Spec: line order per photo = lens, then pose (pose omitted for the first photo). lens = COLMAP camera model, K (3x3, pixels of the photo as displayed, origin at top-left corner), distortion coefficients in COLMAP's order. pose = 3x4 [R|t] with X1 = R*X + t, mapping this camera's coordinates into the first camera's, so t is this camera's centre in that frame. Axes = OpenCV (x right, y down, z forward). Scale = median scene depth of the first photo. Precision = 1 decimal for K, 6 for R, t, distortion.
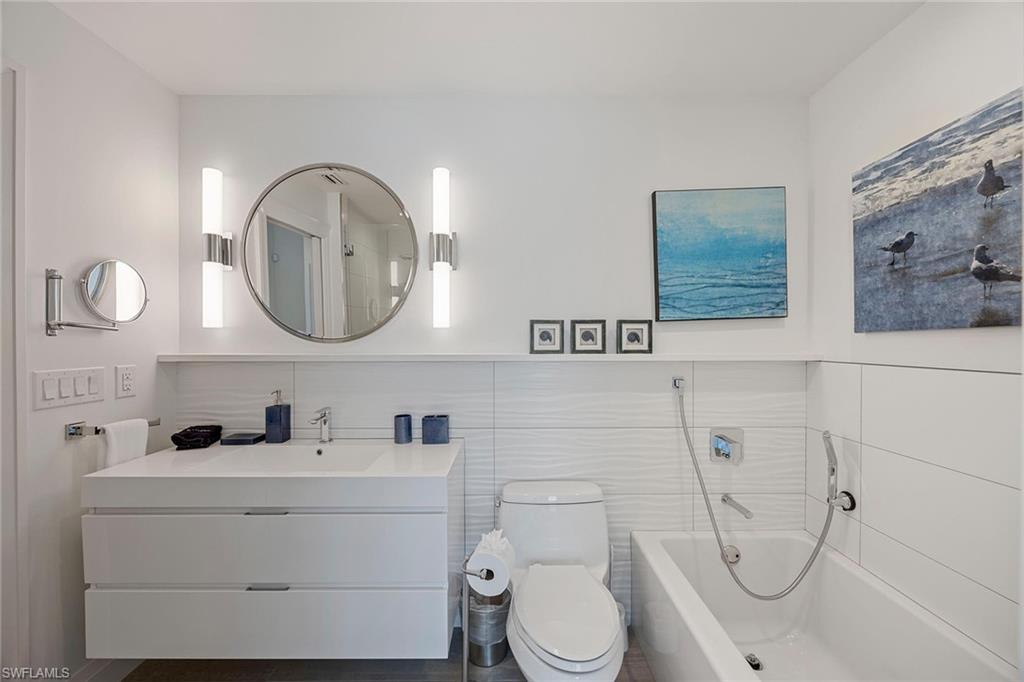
lens RADIAL K [[392.9, 0, 514.8], [0, 392.9, 342.7], [0, 0, 1]] dist [-0.000253, -0.000034]
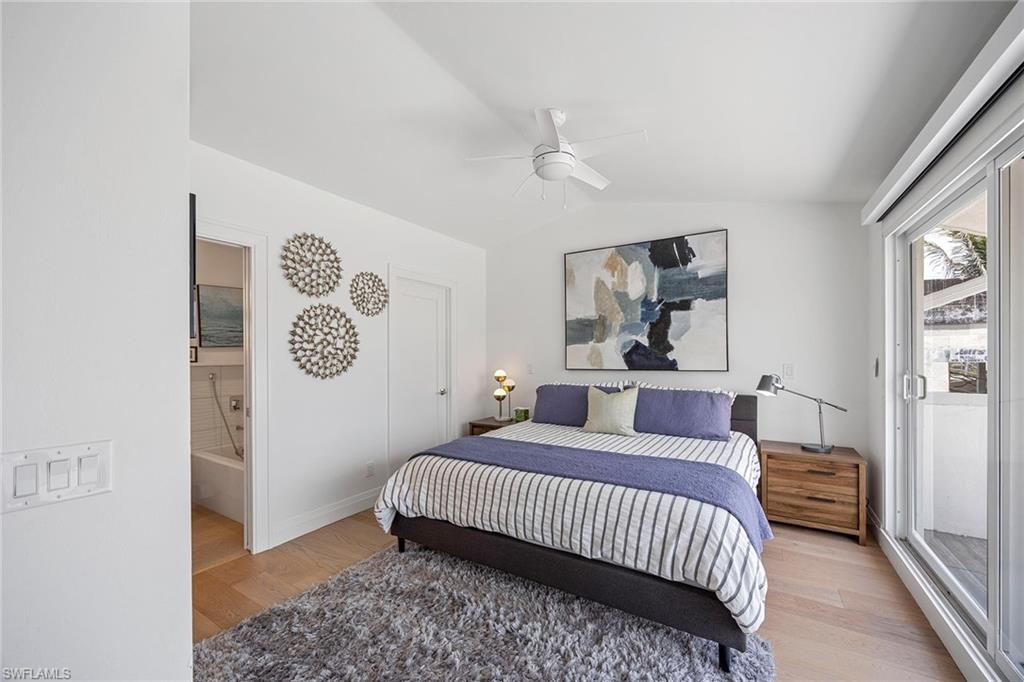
lens RADIAL K [[392.9, 0, 513.6], [0, 392.9, 355.0], [0, 0, 1]] dist [-0.000253, -0.000034]
pose [[0.518658, -0.002764, 0.854978, -0.723757], [0.006111, 0.999981, -0.000474, -0.001206], [-0.854960, 0.005470, 0.518665, -1.951144]]
